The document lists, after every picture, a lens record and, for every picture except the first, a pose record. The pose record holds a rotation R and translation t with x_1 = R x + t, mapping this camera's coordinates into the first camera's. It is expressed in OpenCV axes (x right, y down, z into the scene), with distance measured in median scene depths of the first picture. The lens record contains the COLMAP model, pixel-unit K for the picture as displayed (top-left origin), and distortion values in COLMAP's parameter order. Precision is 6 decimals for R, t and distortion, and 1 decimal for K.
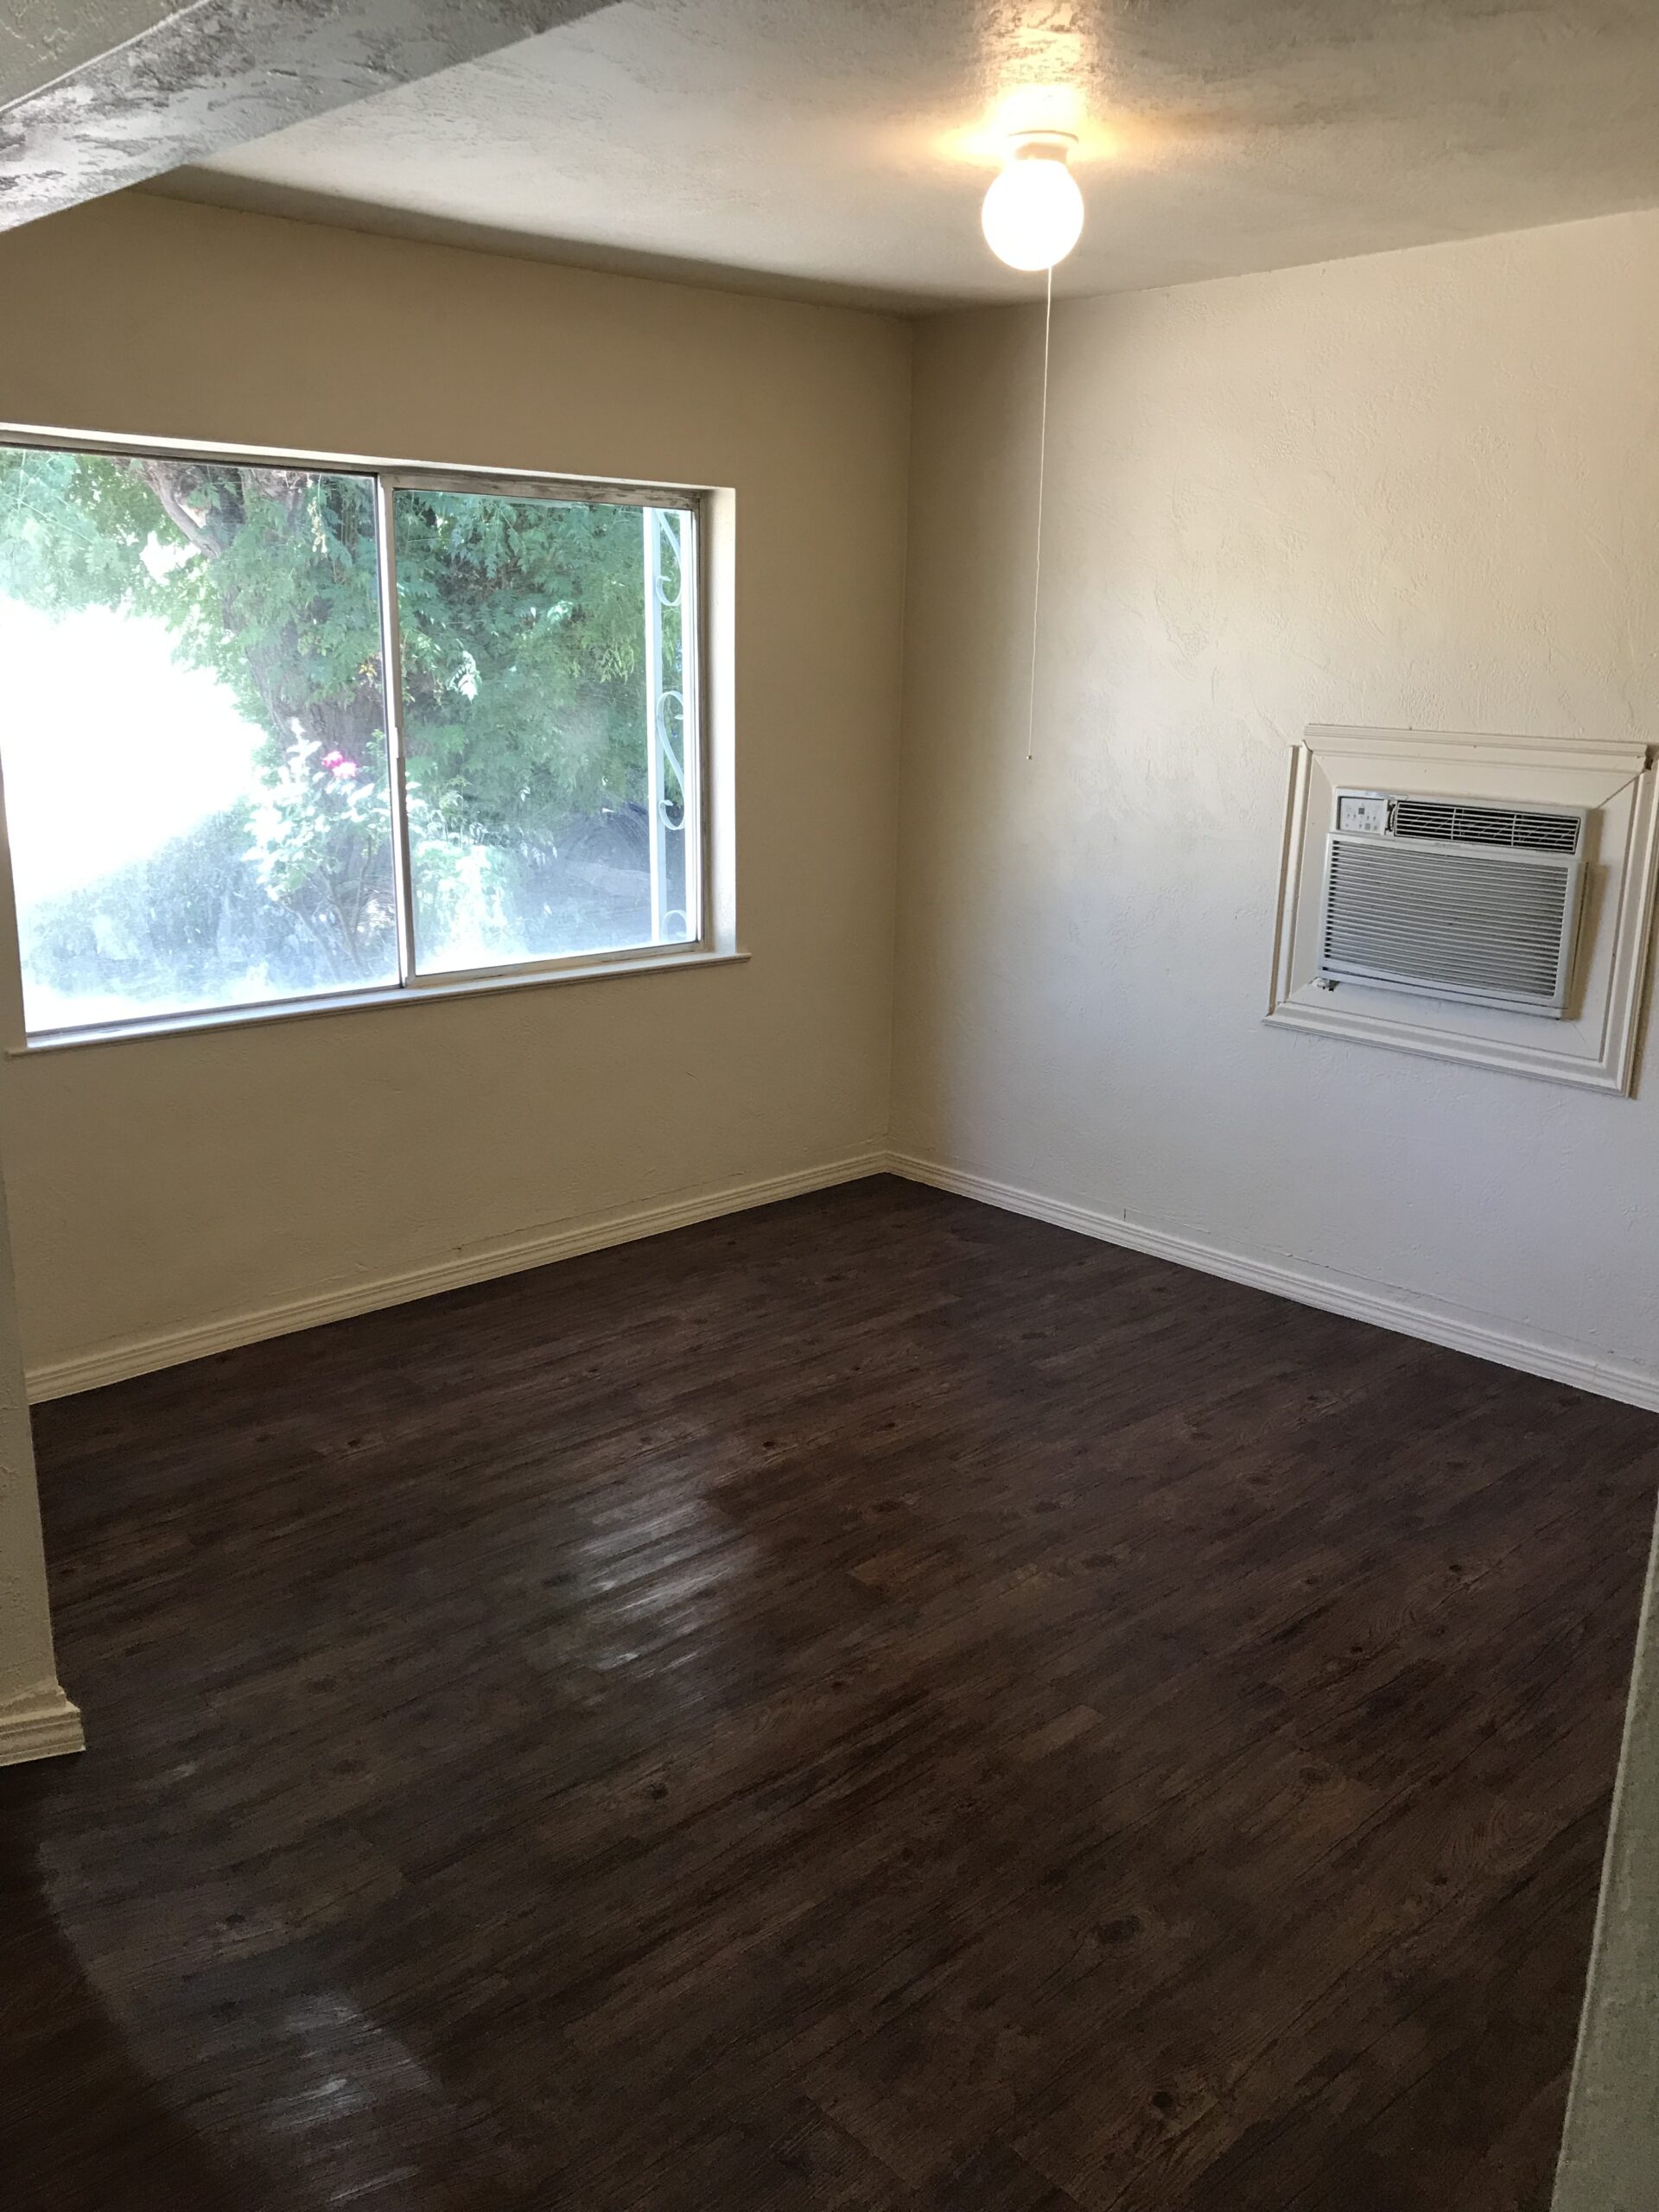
lens RADIAL K [[1801.7, 0, 814.9], [0, 1801.7, 1086.4], [0, 0, 1]] dist [0.023883, -0.014182]
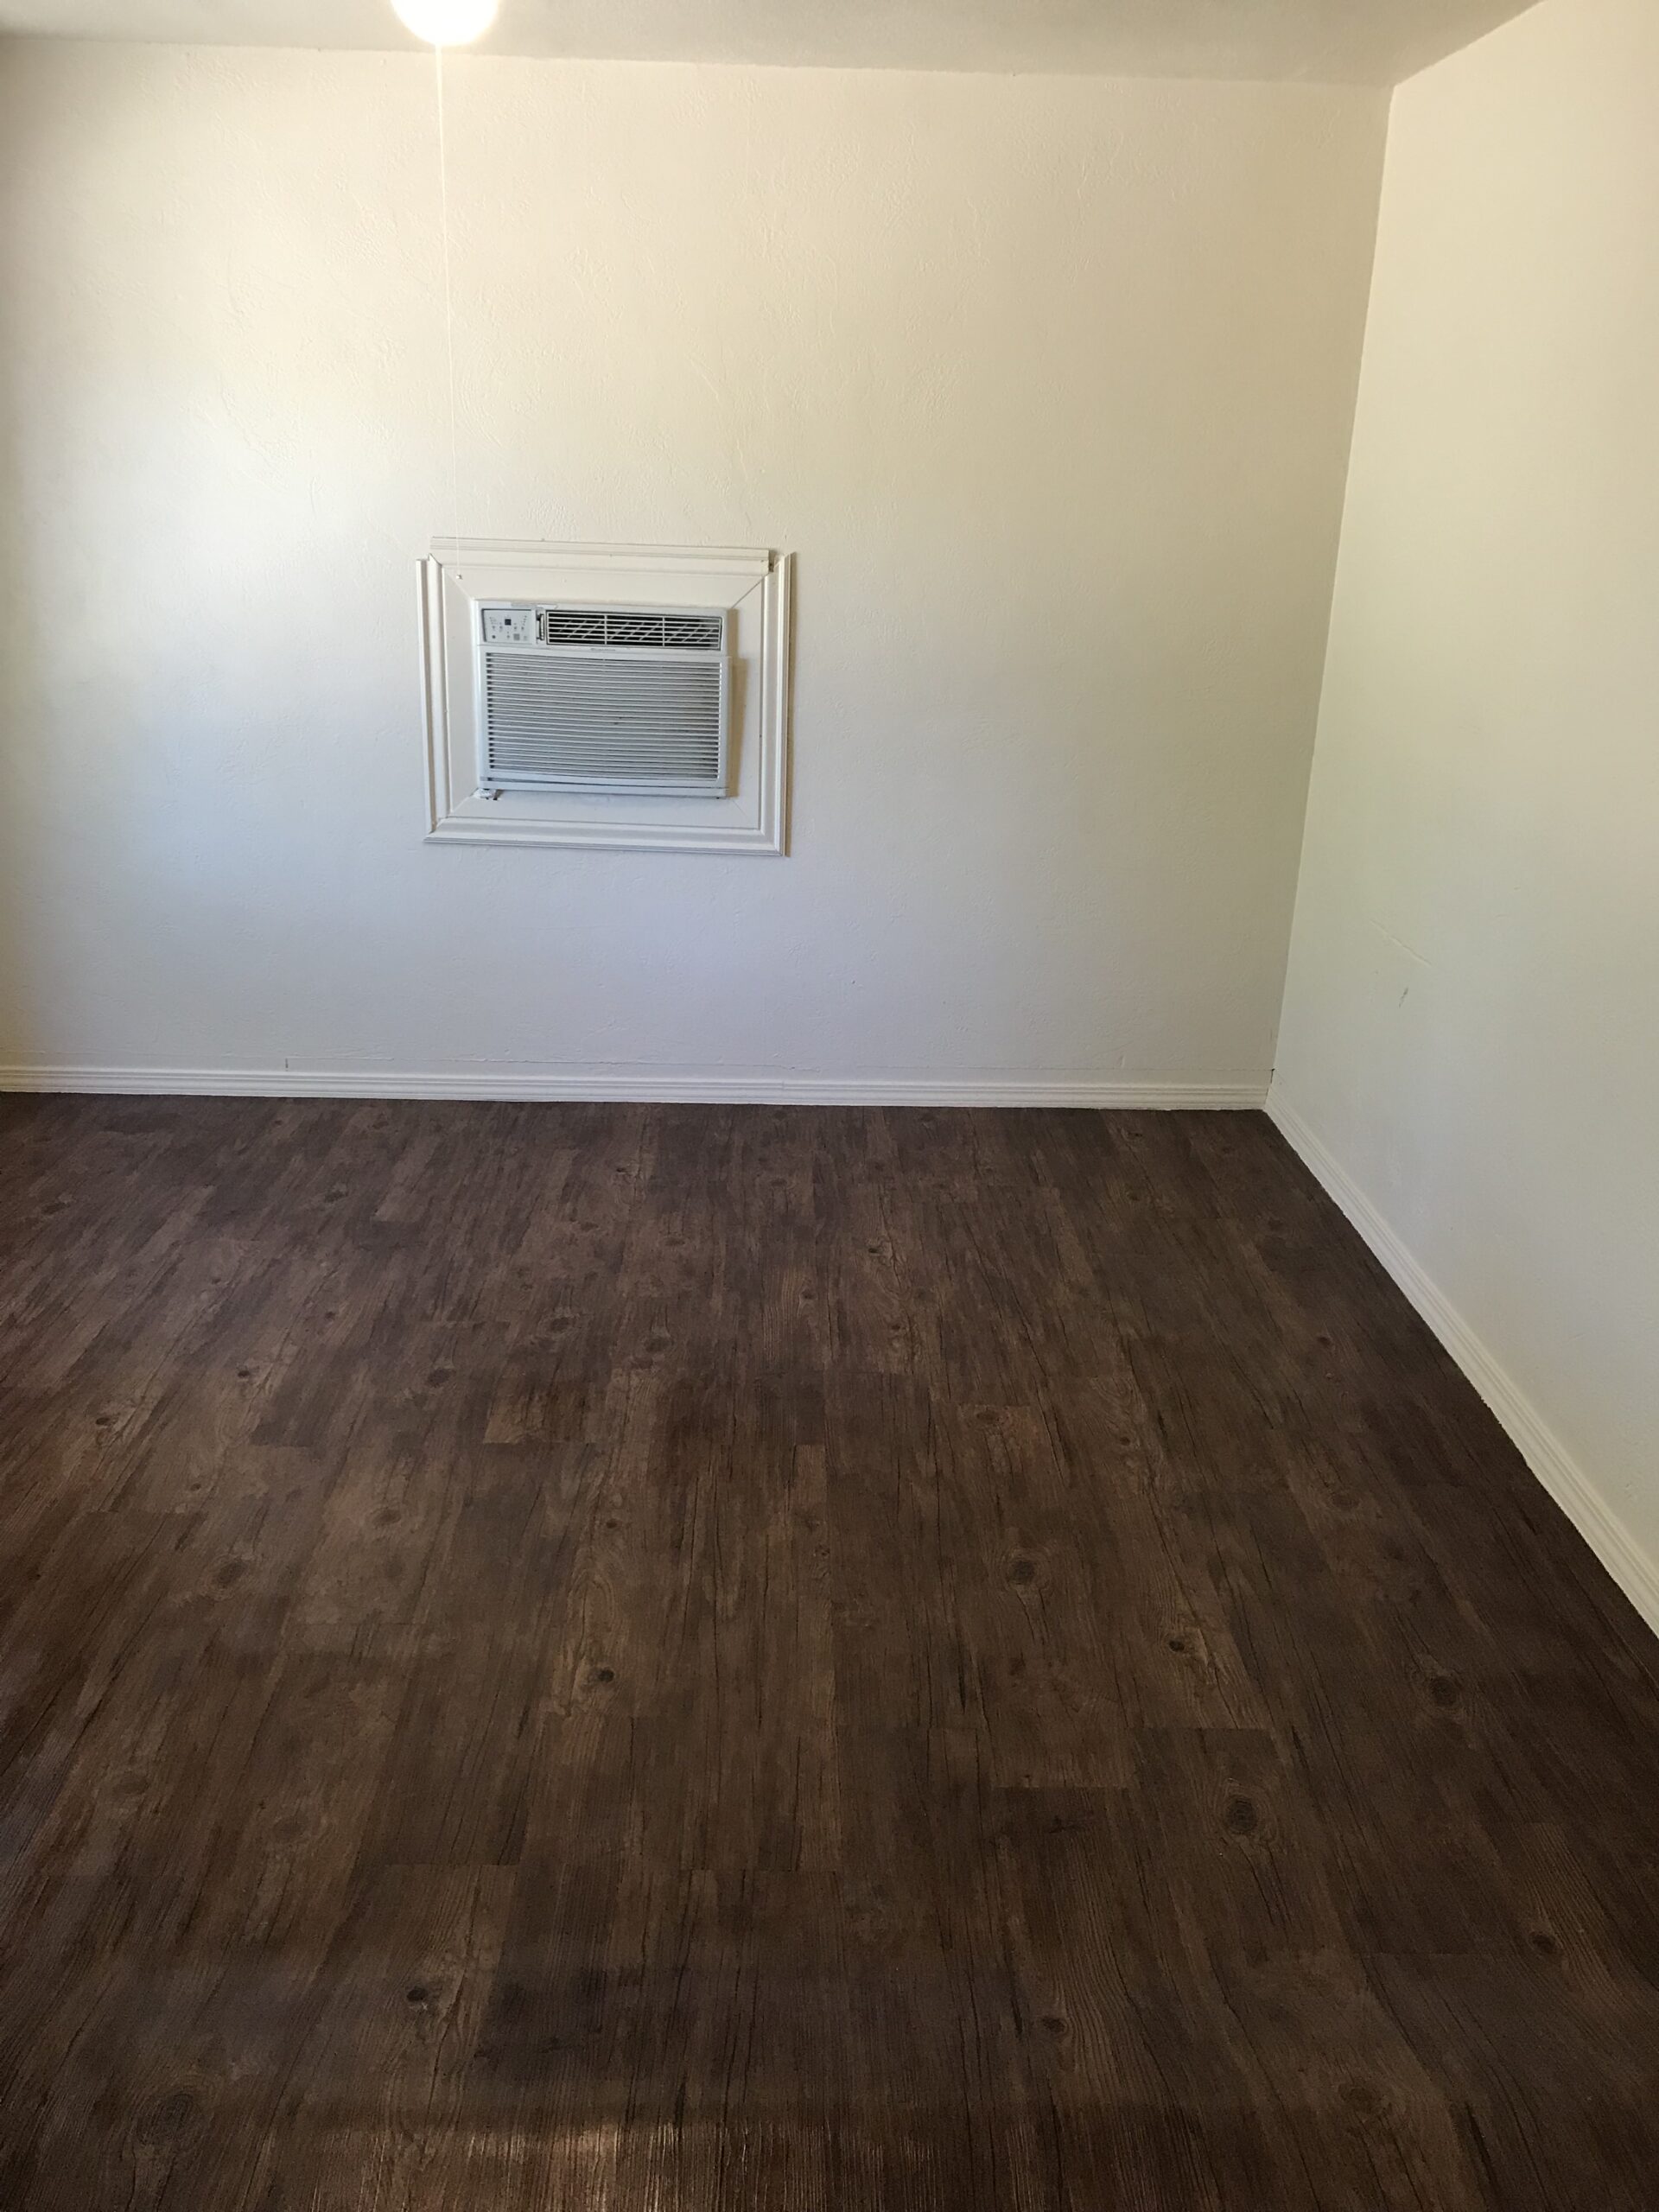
lens RADIAL K [[1801.7, 0, 820.9], [0, 1801.7, 1120.1], [0, 0, 1]] dist [0.023883, -0.014182]
pose [[0.654344, -0.246380, 0.714934, -0.418315], [0.163251, 0.969165, 0.184577, -0.039018], [-0.738365, -0.004062, 0.674389, 0.172522]]
